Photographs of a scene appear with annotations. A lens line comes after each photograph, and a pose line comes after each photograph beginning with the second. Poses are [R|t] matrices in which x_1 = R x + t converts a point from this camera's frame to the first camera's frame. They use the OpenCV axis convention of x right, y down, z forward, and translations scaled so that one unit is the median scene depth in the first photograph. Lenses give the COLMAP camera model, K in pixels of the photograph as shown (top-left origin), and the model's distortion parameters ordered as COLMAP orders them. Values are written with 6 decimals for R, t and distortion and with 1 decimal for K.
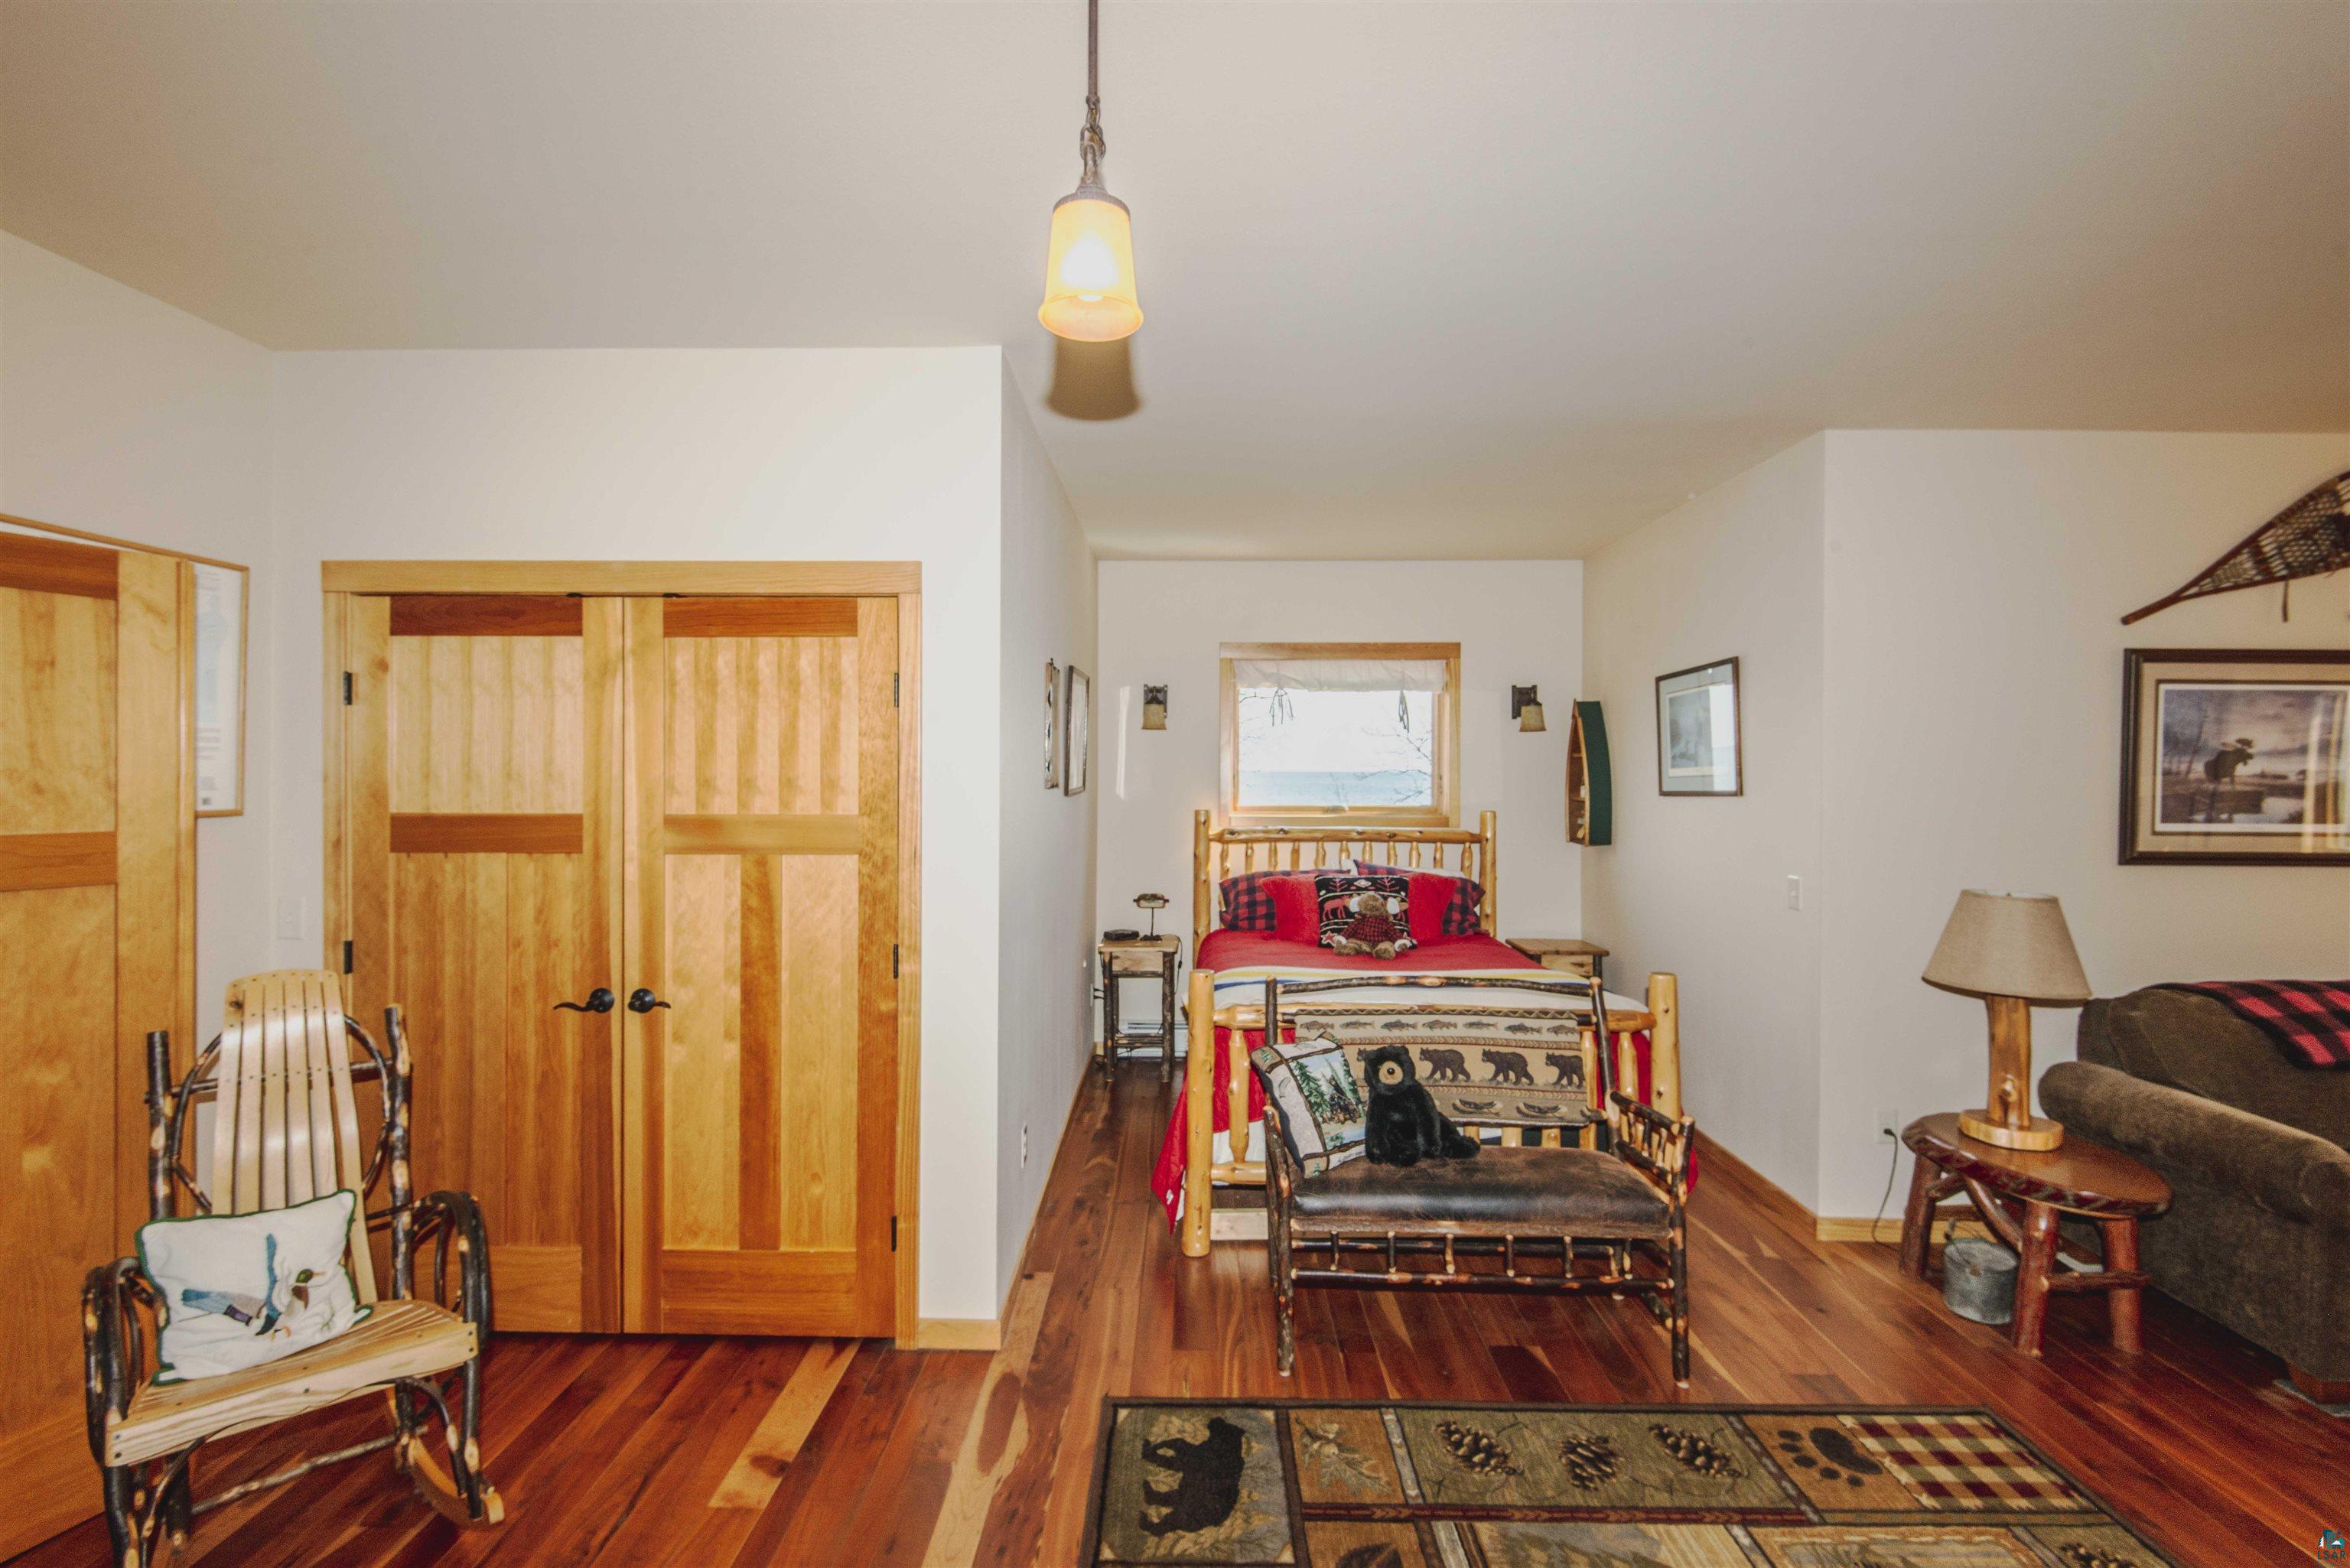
lens RADIAL K [[1056.3, 0, 1174.0], [0, 1056.3, 774.1], [0, 0, 1]] dist [0.034120, -0.021472]
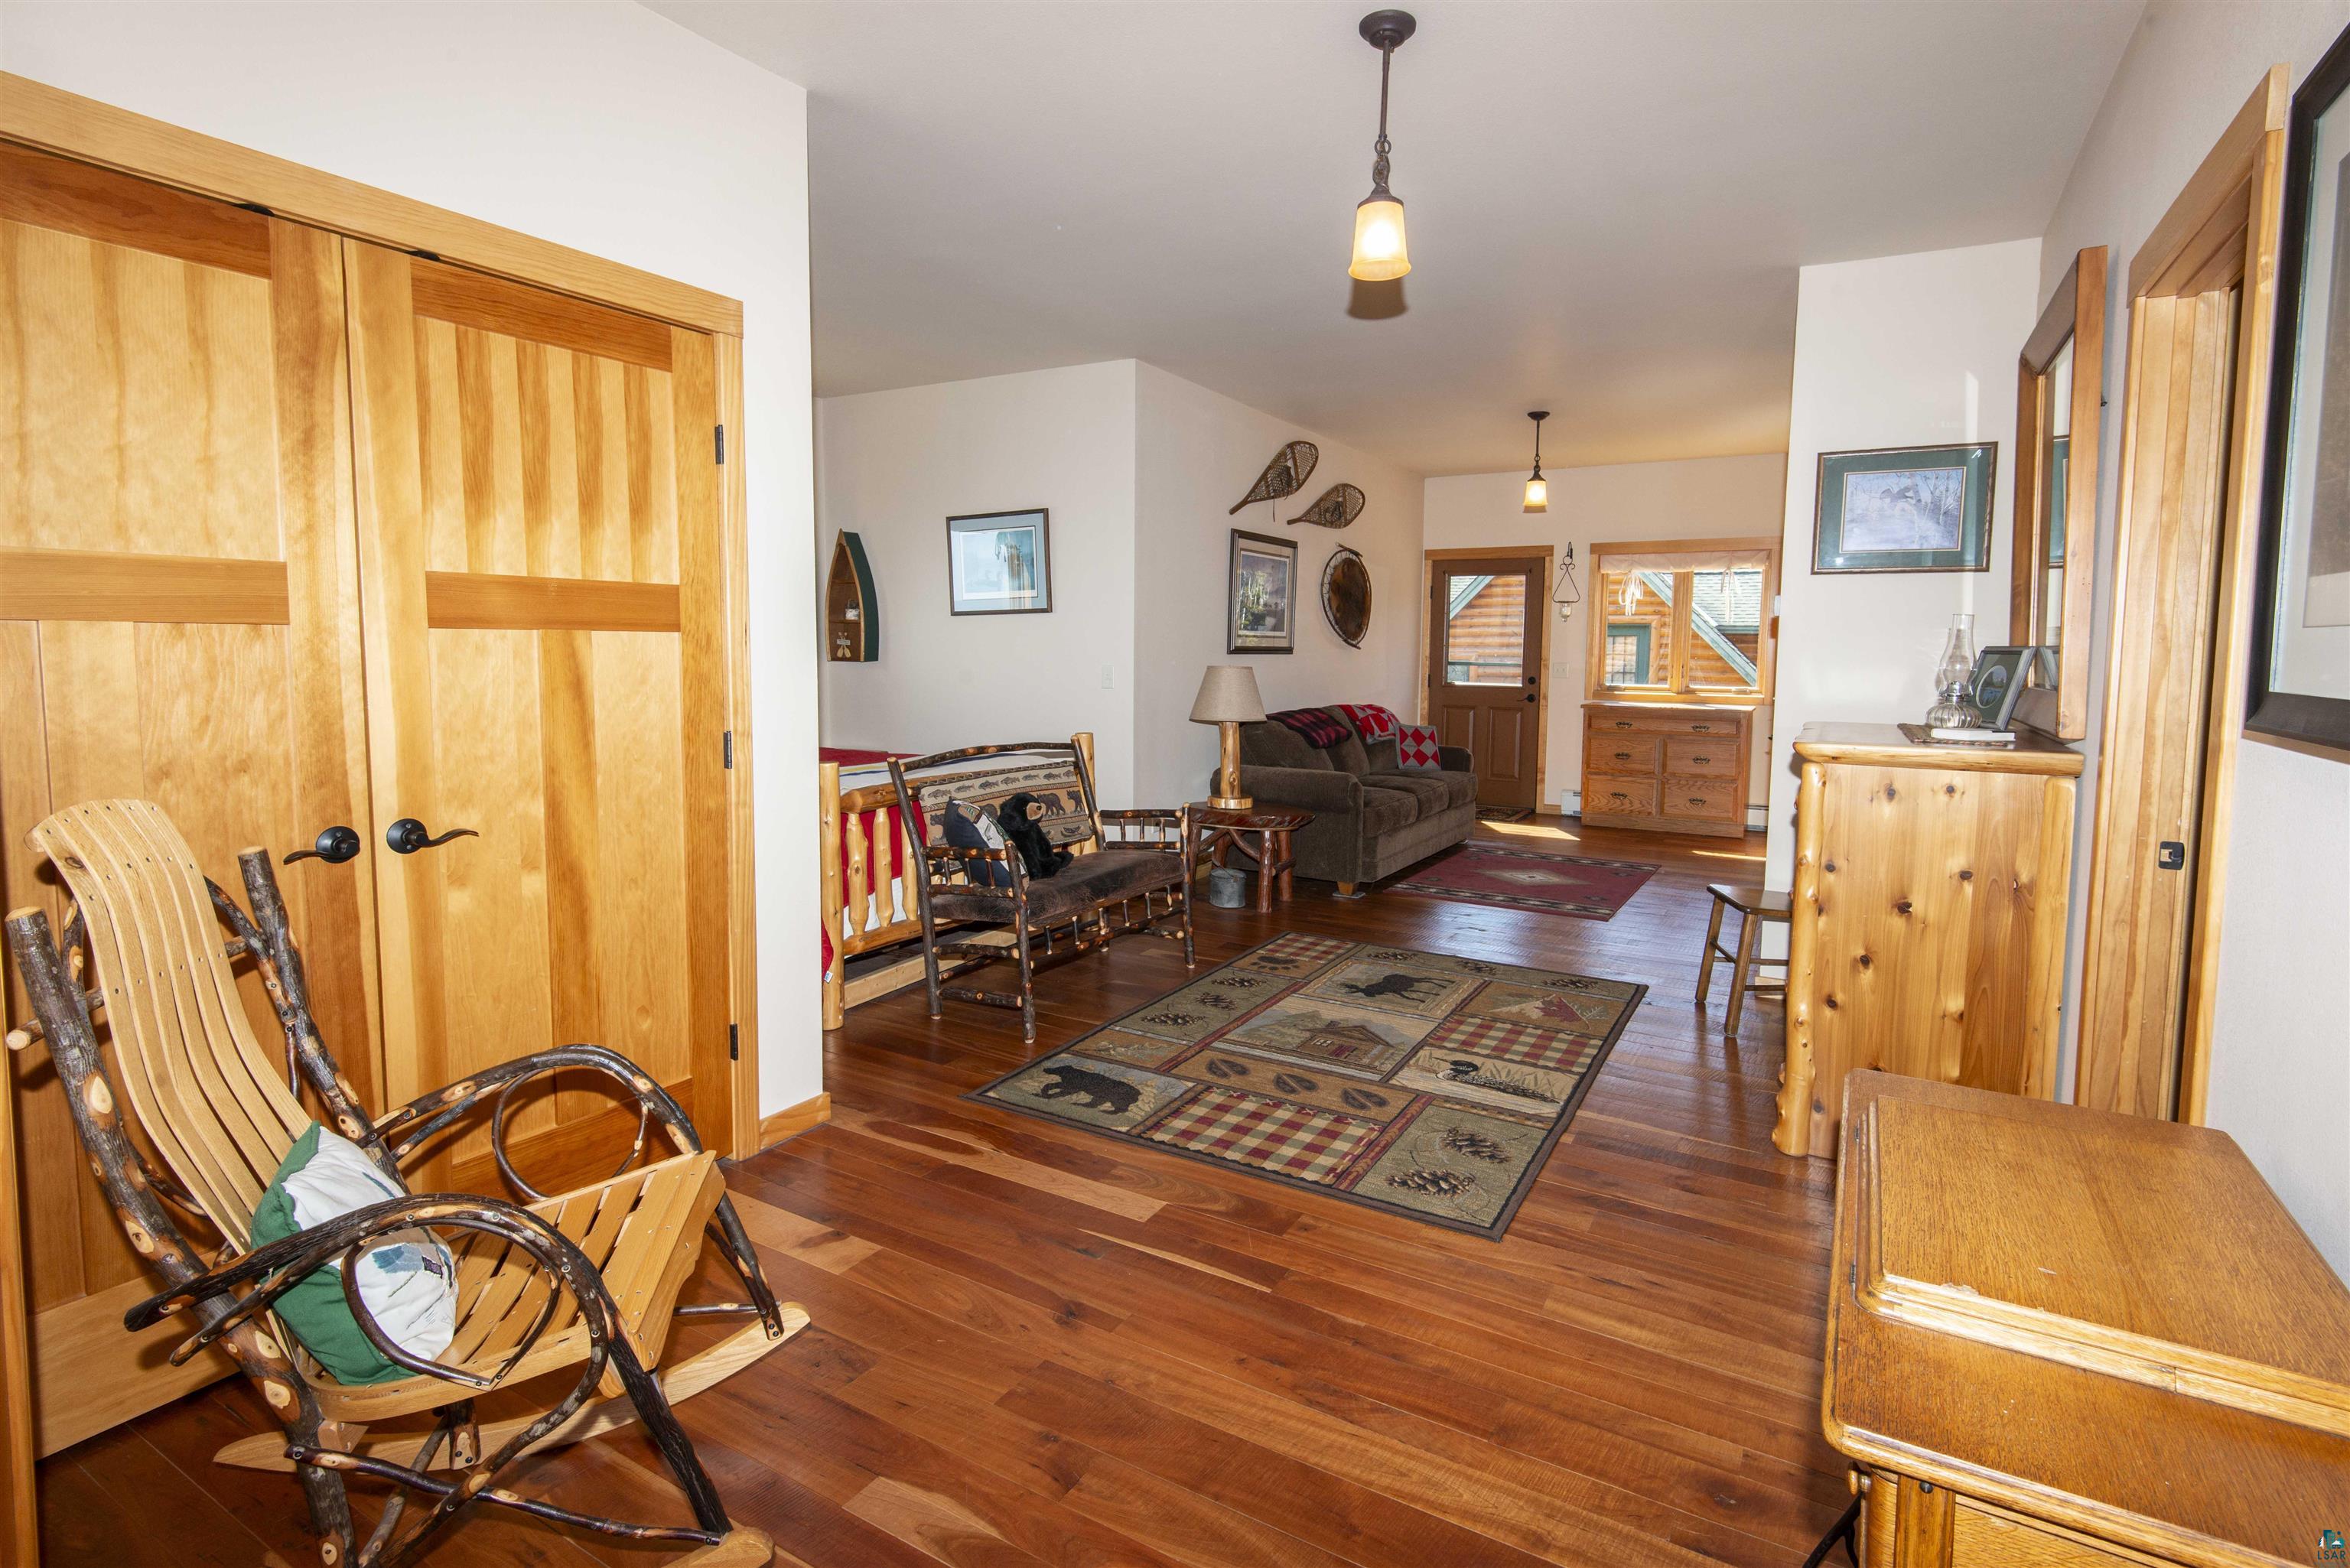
lens RADIAL K [[1123.0, 0, 1220.1], [0, 1123.0, 745.8], [0, 0, 1]] dist [0.040682, -0.026446]
pose [[0.474189, -0.077769, 0.876982, -0.878891], [-0.006094, 0.995777, 0.091599, 0.078644], [-0.880402, -0.048780, 0.471713, 0.166919]]
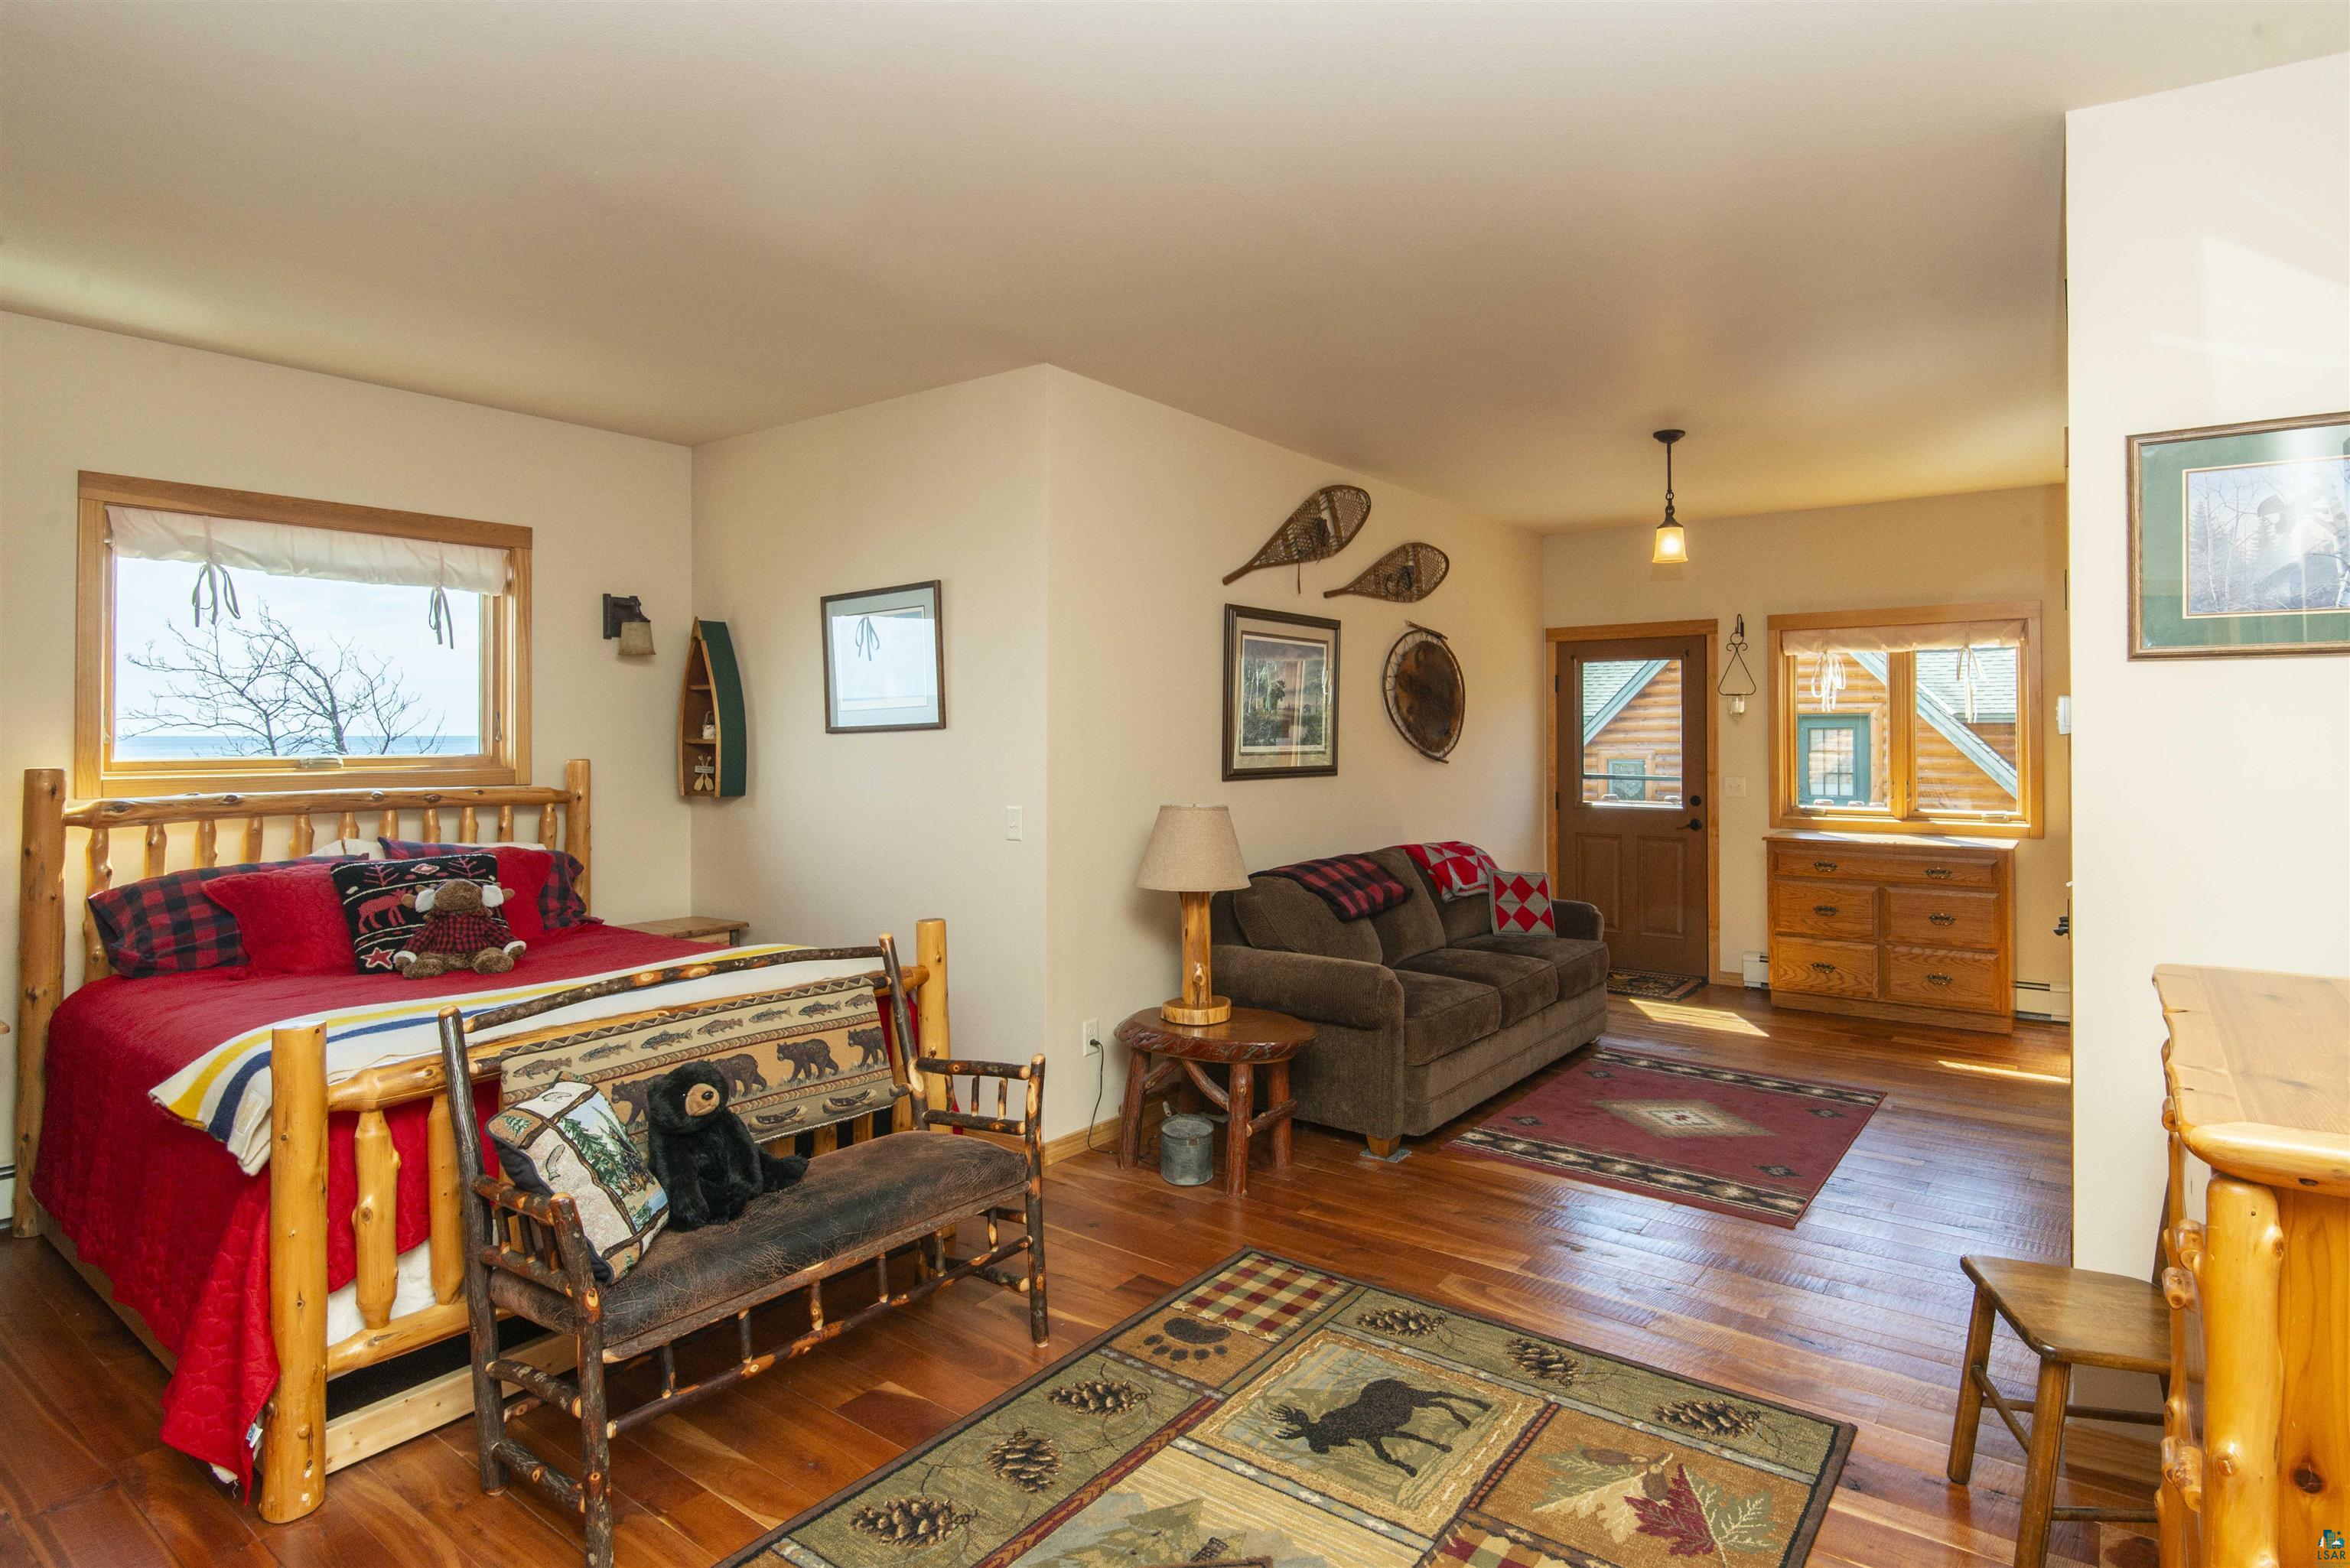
lens RADIAL K [[1209.1, 0, 1284.1], [0, 1209.1, 726.6], [0, 0, 1]] dist [0.042507, -0.046199]
pose [[0.553127, 0.000574, 0.833097, -0.268102], [0.007118, 0.999960, -0.005415, 0.037044], [-0.833067, 0.008926, 0.553101, 0.213398]]
